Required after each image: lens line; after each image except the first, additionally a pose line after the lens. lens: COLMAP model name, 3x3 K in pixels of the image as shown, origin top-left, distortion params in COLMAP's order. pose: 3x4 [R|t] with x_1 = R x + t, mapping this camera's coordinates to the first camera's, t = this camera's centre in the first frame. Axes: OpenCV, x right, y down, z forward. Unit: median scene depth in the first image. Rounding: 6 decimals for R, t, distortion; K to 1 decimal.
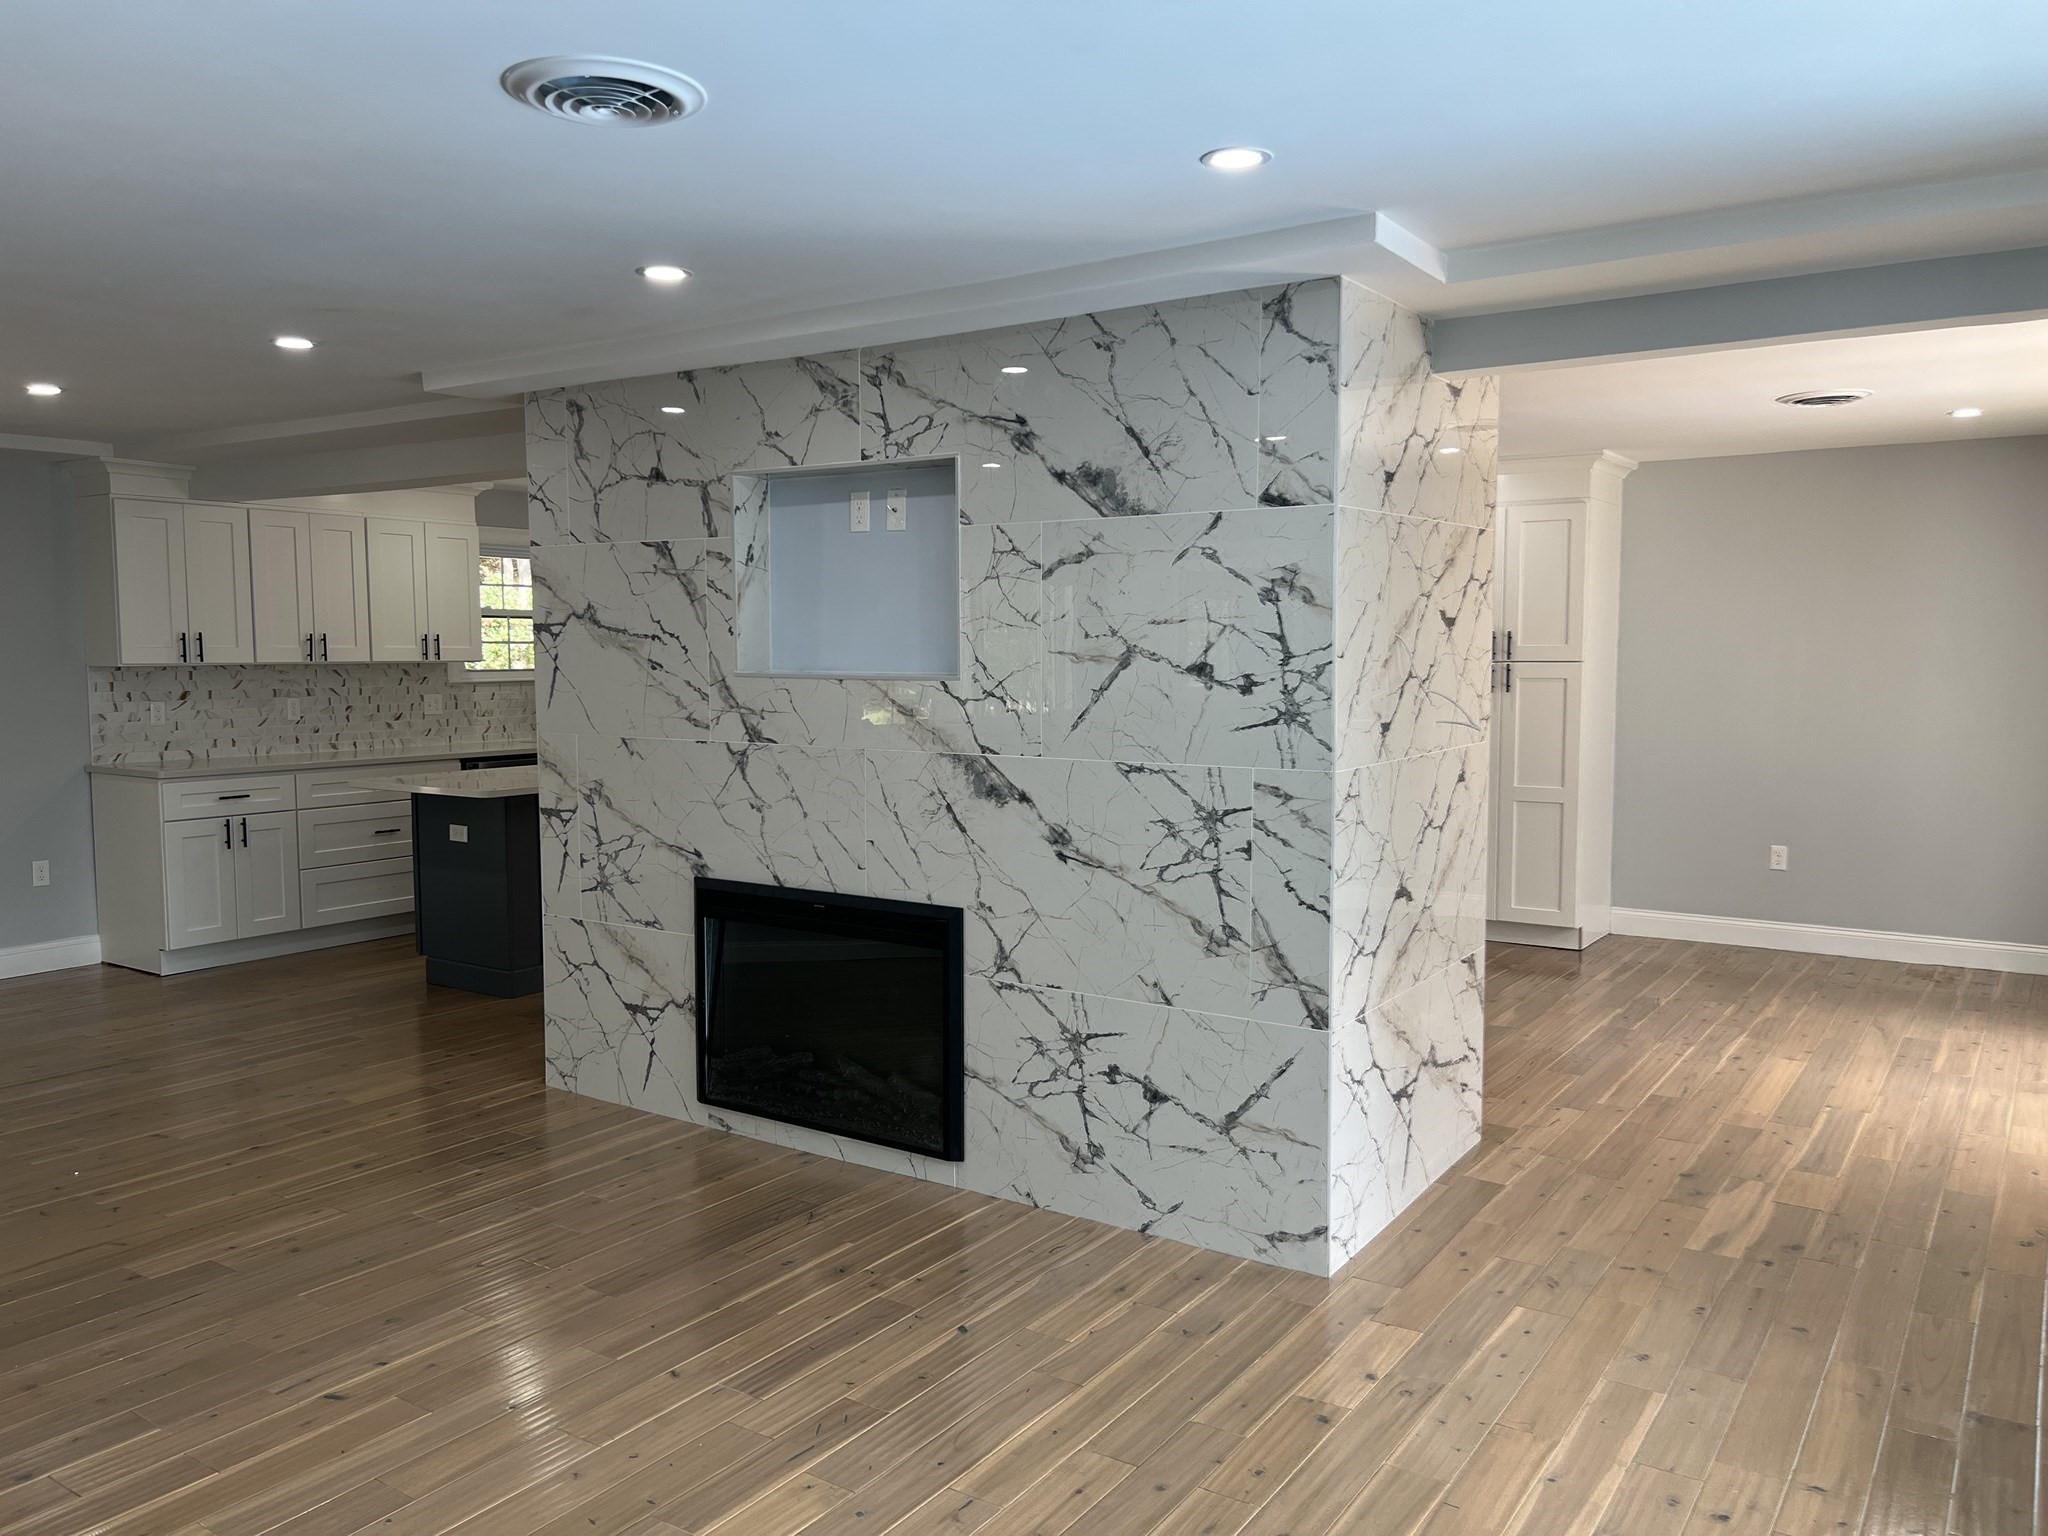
lens RADIAL K [[1517.3, 0, 1024.0], [0, 1517.3, 768.0], [0, 0, 1]] dist [0.059771, -0.093336]
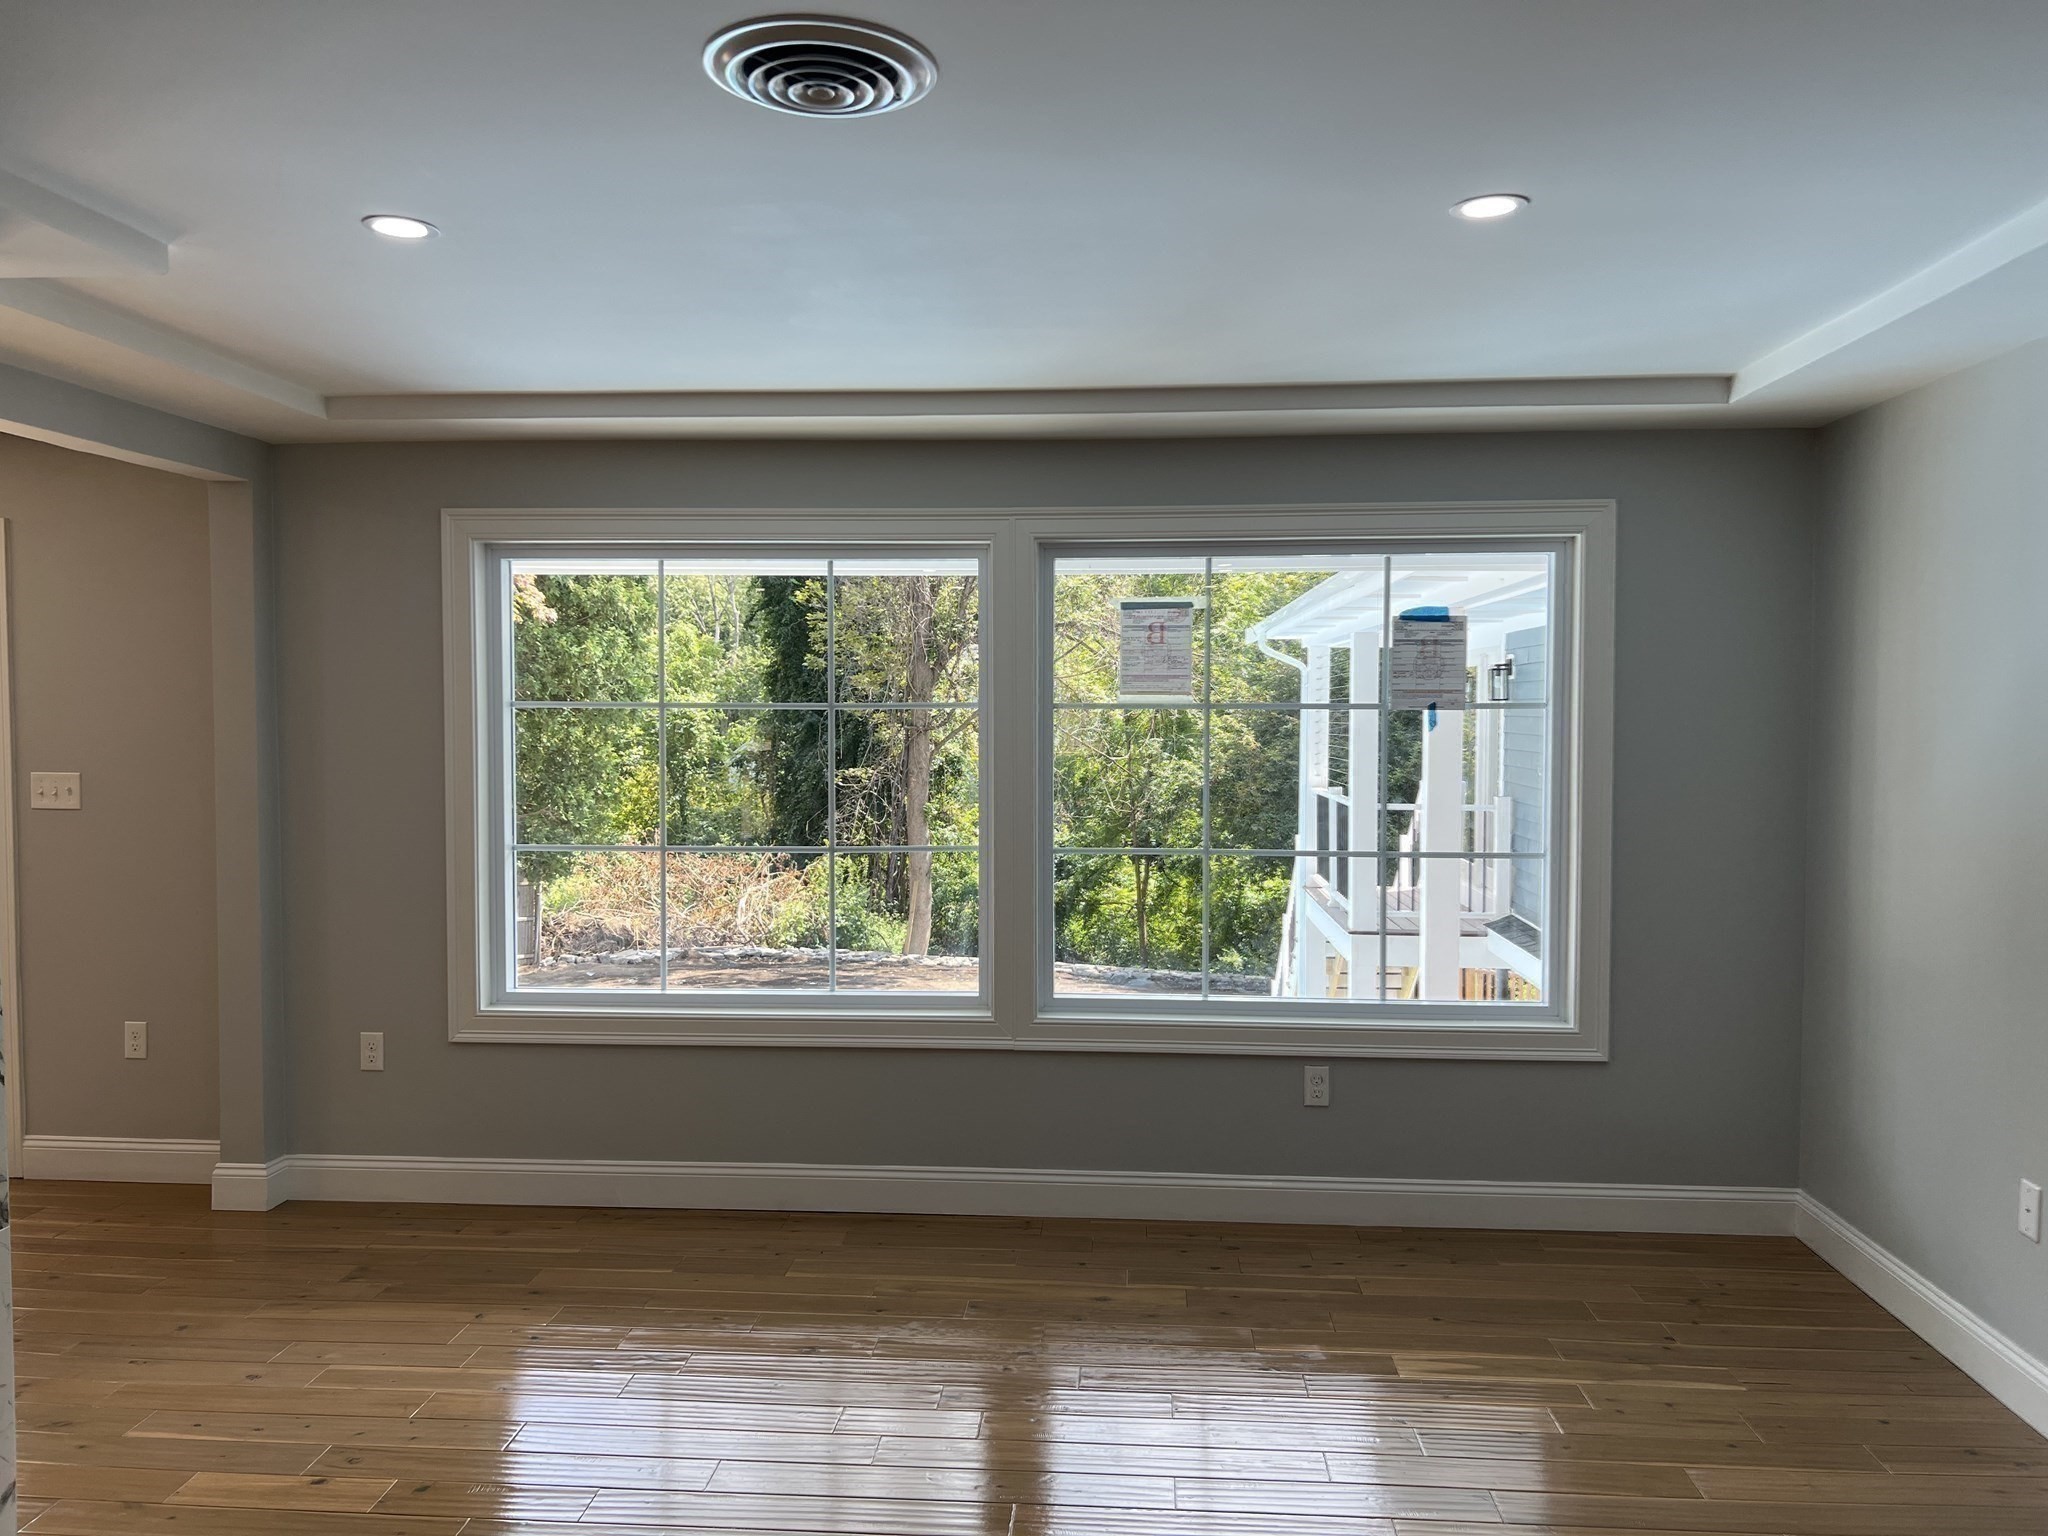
lens RADIAL K [[1528.7, 0, 1024.0], [0, 1528.7, 768.0], [0, 0, 1]] dist [0.009795, -0.031882]
pose [[-0.504326, -0.035312, 0.862791, -0.667871], [0.066433, 0.994616, 0.079539, -0.083176], [-0.860954, 0.097431, -0.499265, 0.853096]]
